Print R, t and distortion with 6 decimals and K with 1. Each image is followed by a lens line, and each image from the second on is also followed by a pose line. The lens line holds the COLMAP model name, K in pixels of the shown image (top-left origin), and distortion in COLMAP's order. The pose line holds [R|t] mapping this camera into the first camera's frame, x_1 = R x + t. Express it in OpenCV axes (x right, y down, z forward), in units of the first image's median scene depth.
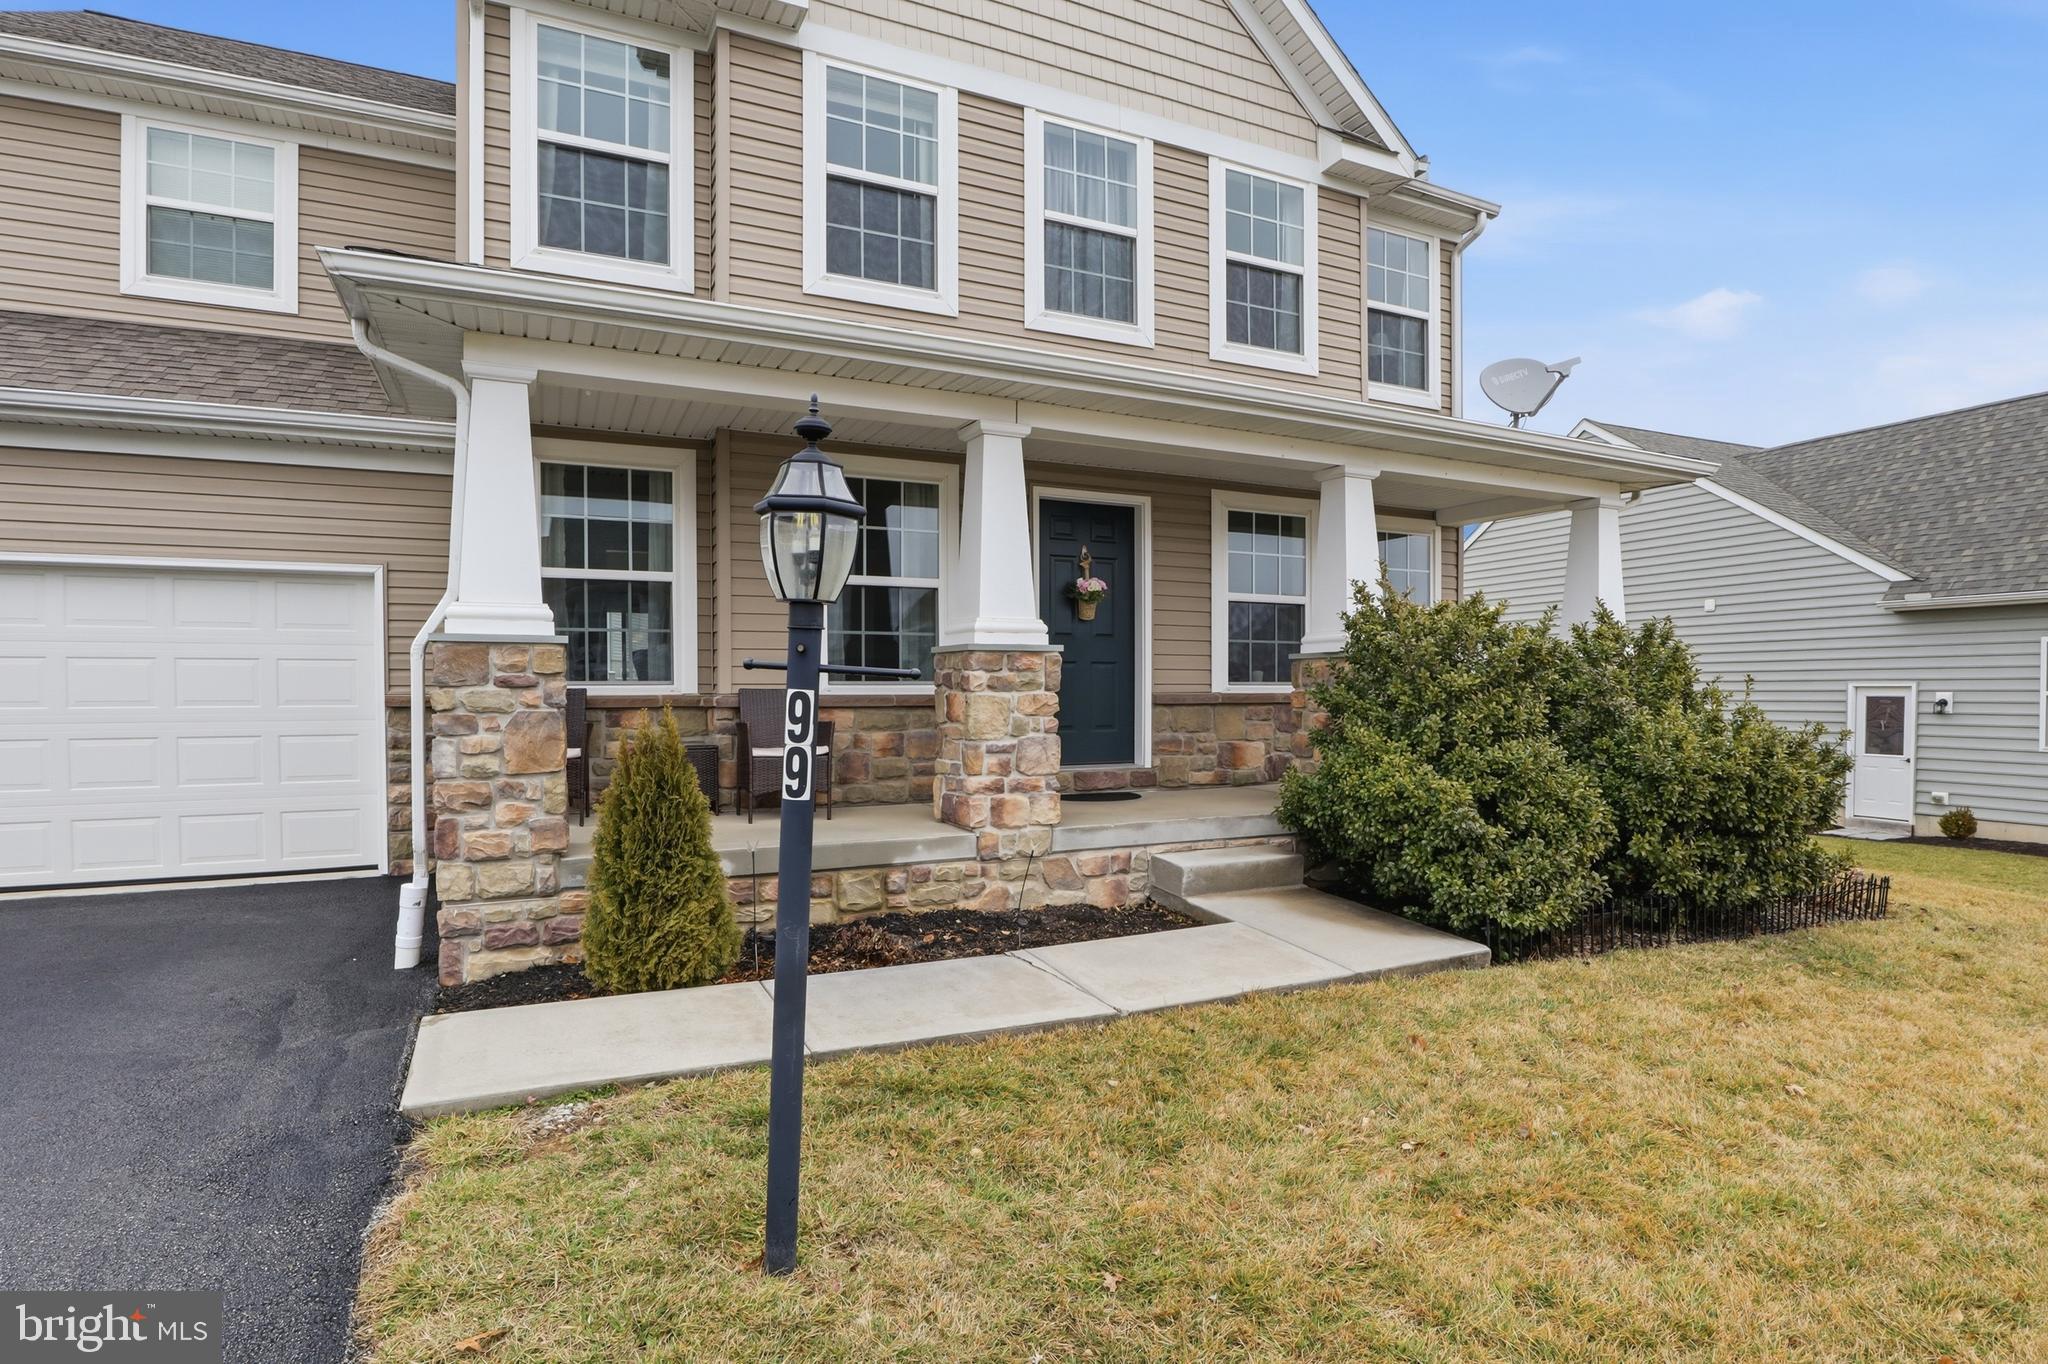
lens RADIAL K [[1048.3, 0, 1023.6], [0, 1048.3, 726.7], [0, 0, 1]] dist [-0.043625, 0.011325]
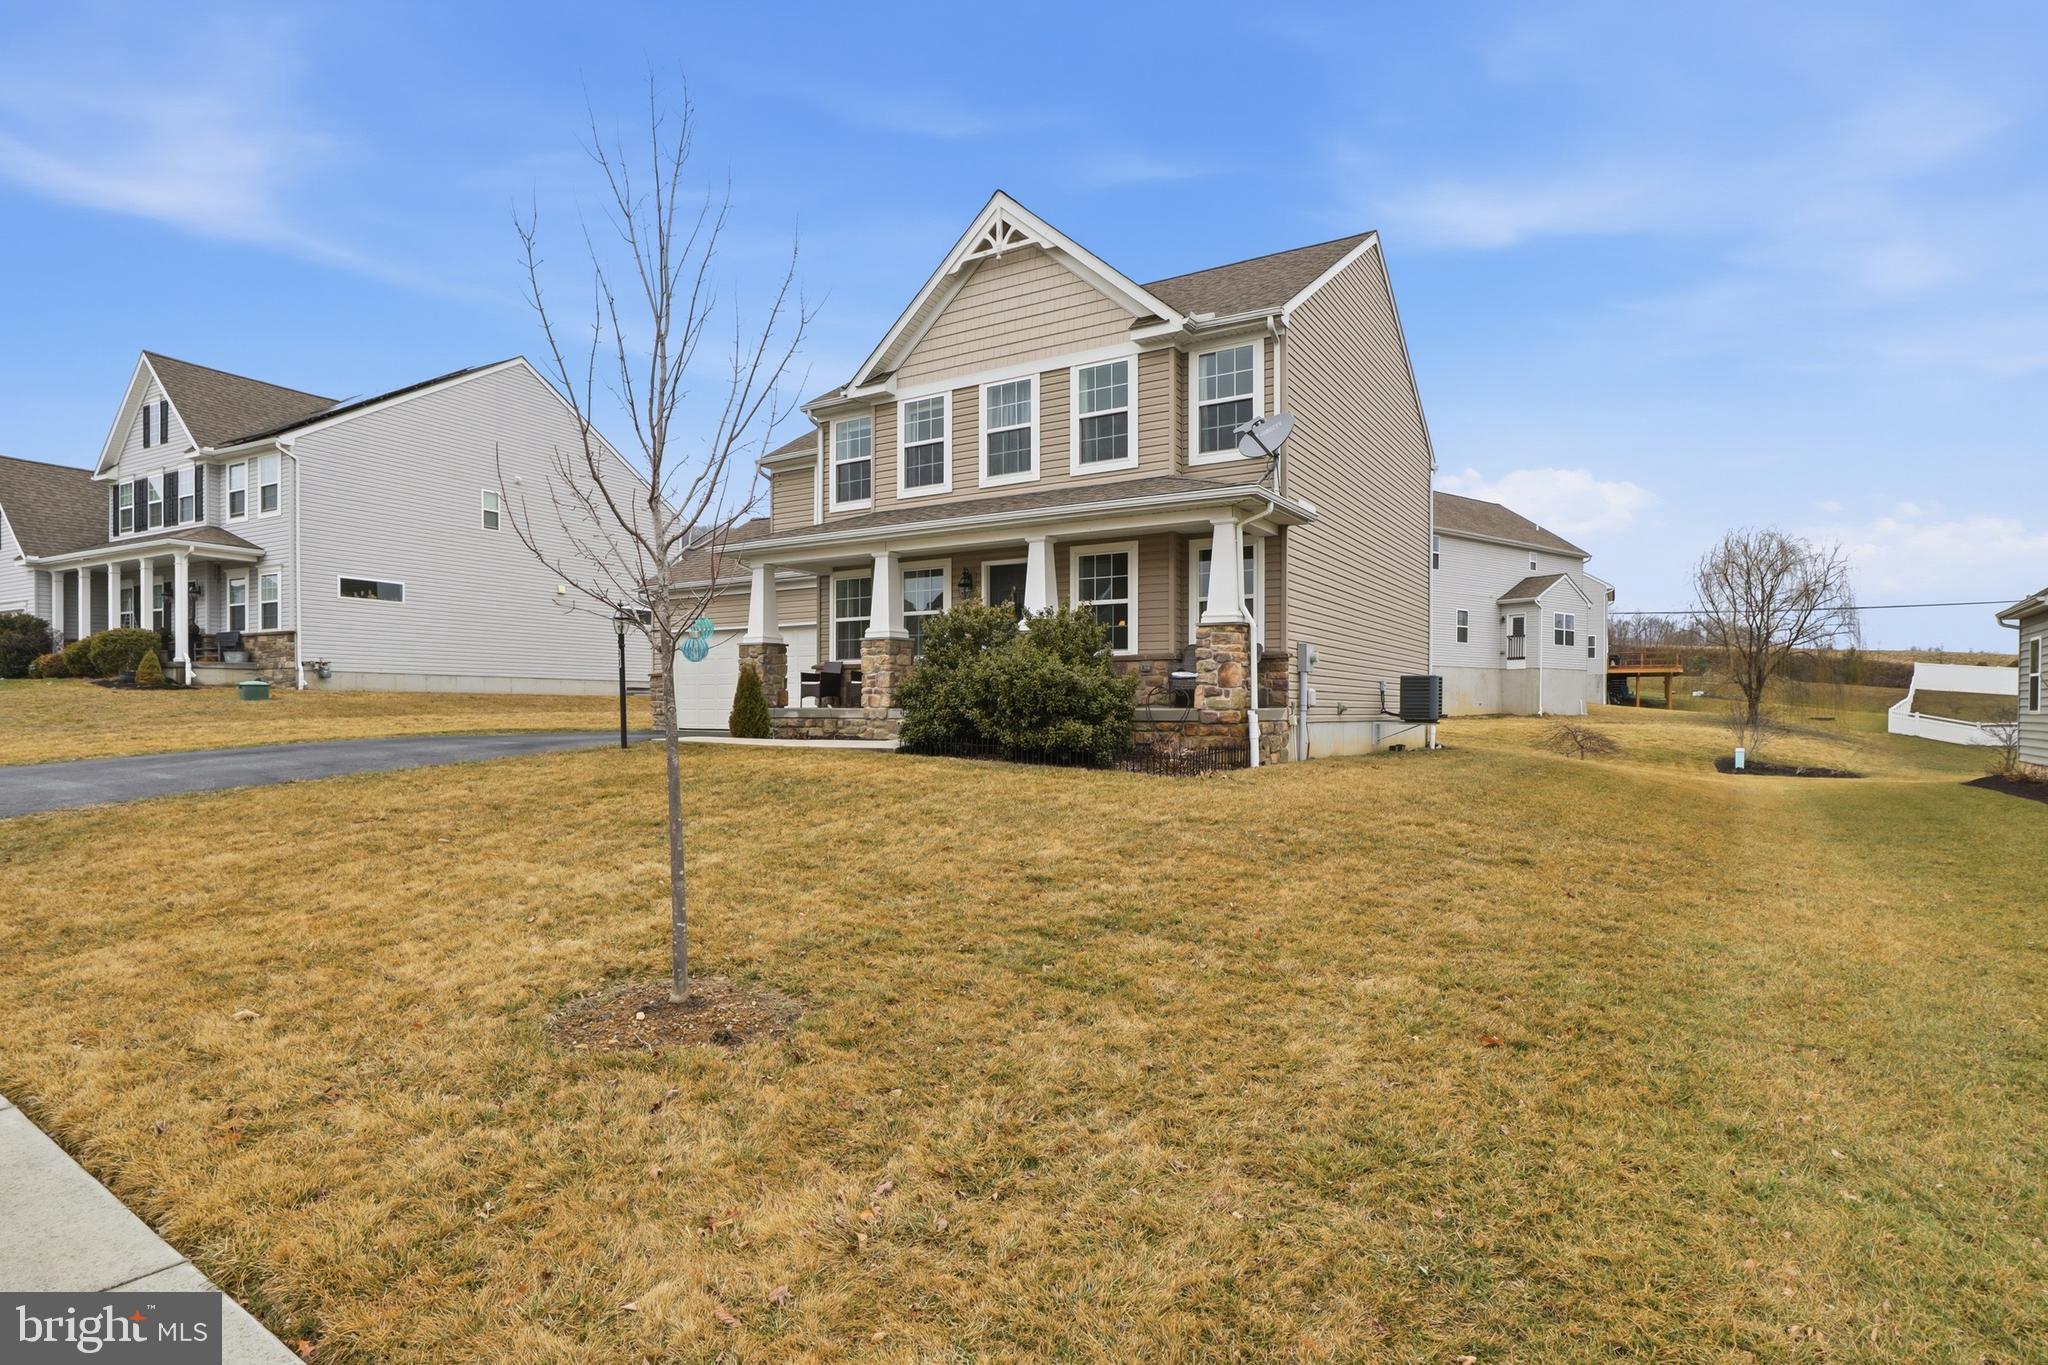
lens RADIAL K [[1171.5, 0, 930.2], [0, 1171.5, 737.6], [0, 0, 1]] dist [-0.045958, 0.024233]
pose [[0.462040, 0.029606, -0.886365, 2.312709], [-0.032809, 0.999329, 0.016277, 0.103648], [0.886252, 0.021560, 0.462701, -0.210223]]
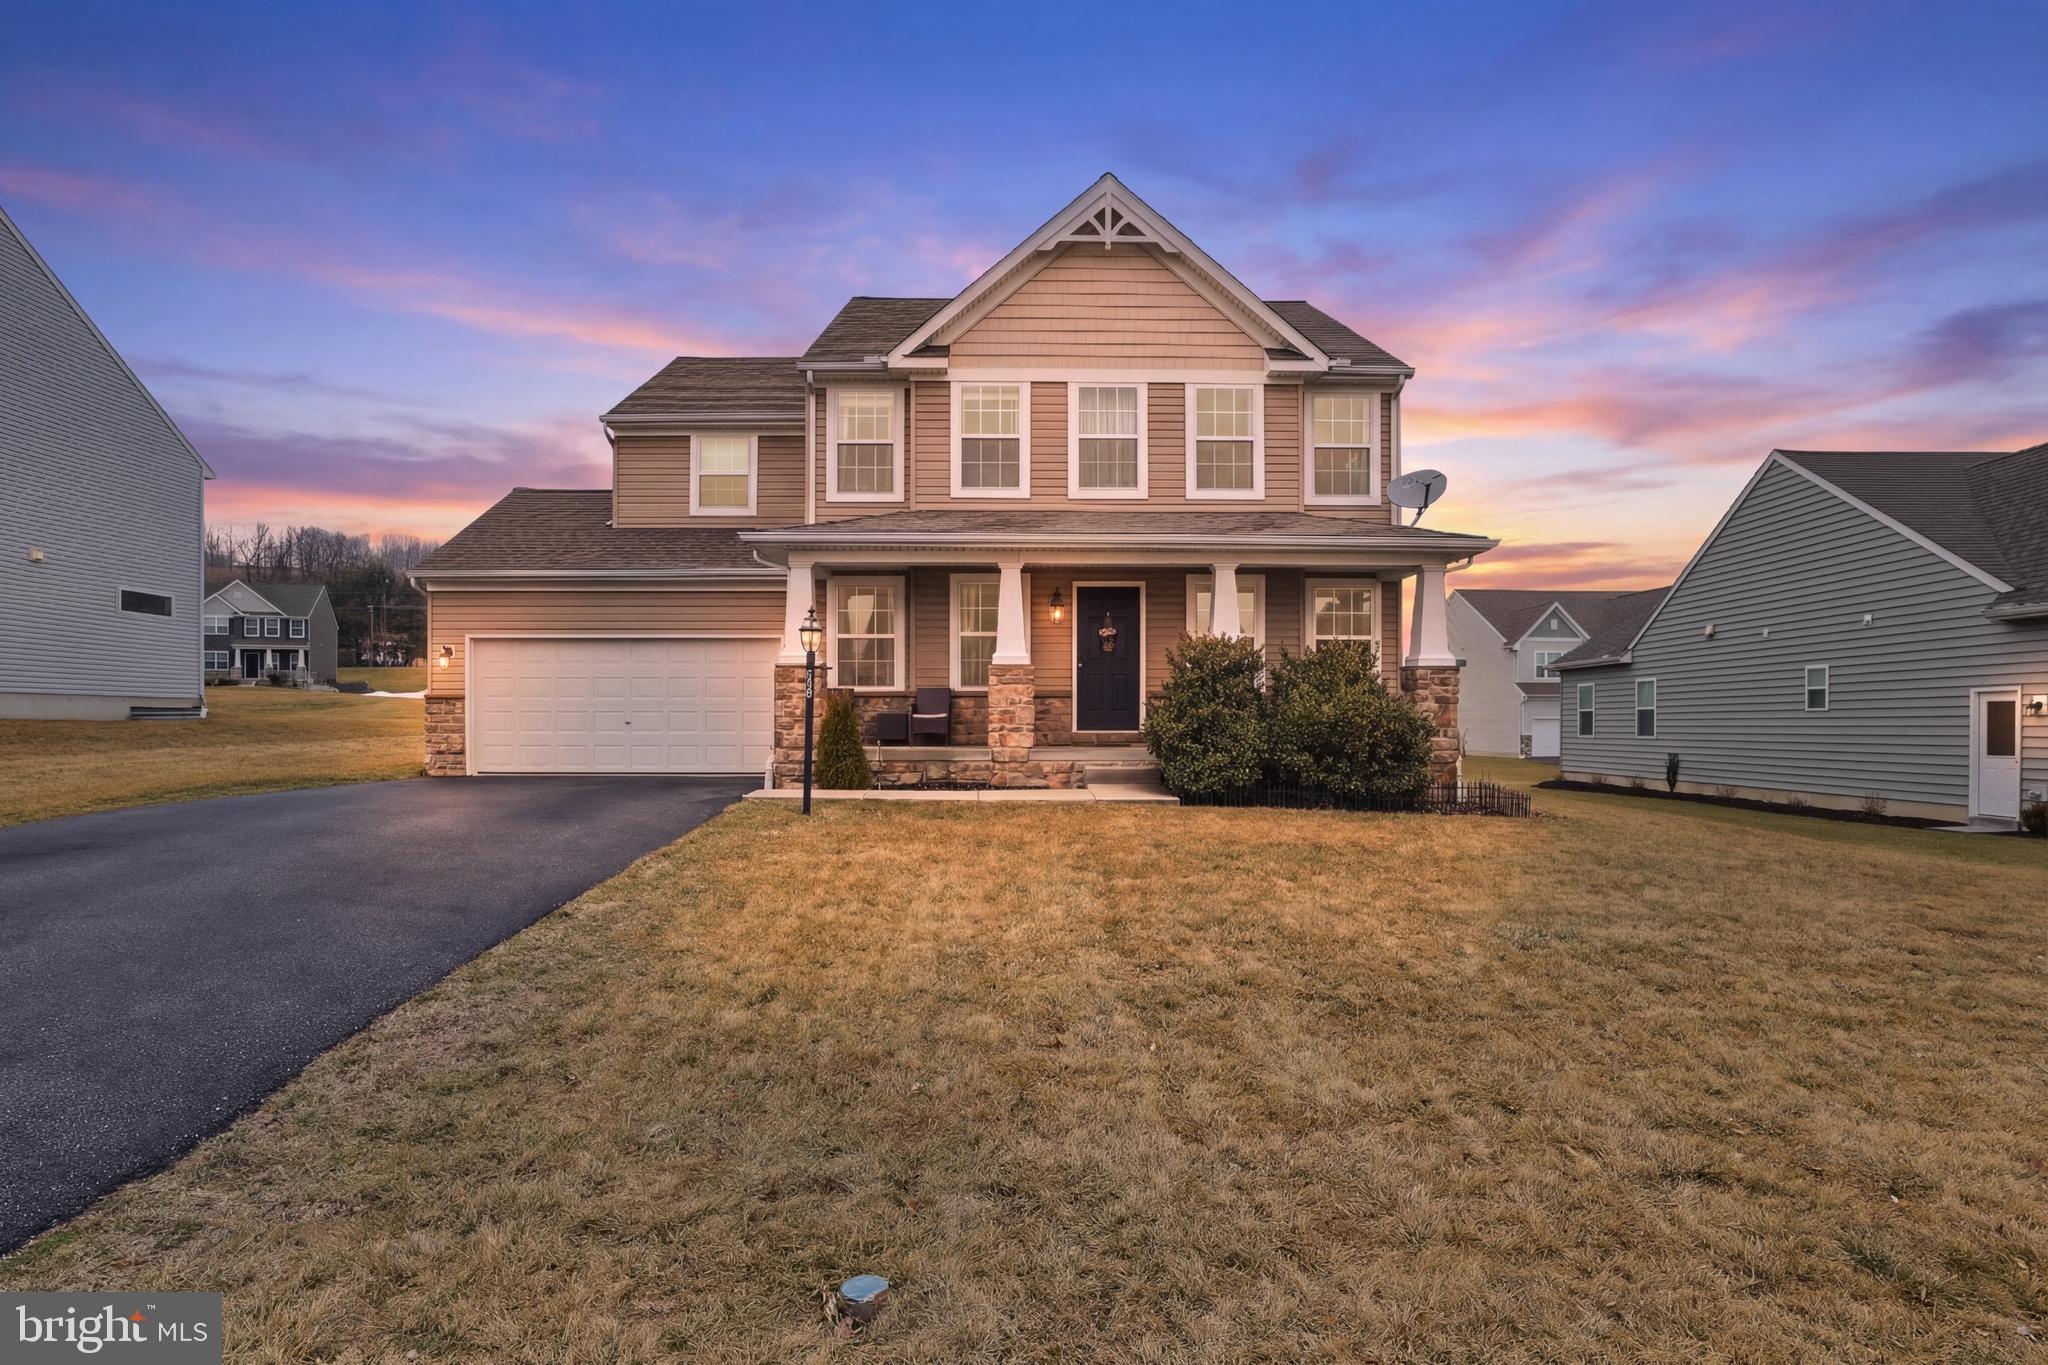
lens RADIAL K [[1048.3, 0, 1018.2], [0, 1048.3, 739.8], [0, 0, 1]] dist [-0.043625, 0.011325]
pose [[0.910558, 0.009818, -0.413265, 0.783886], [-0.016926, 0.999765, -0.013542, 0.094237], [0.413035, 0.019326, 0.910510, -0.846722]]
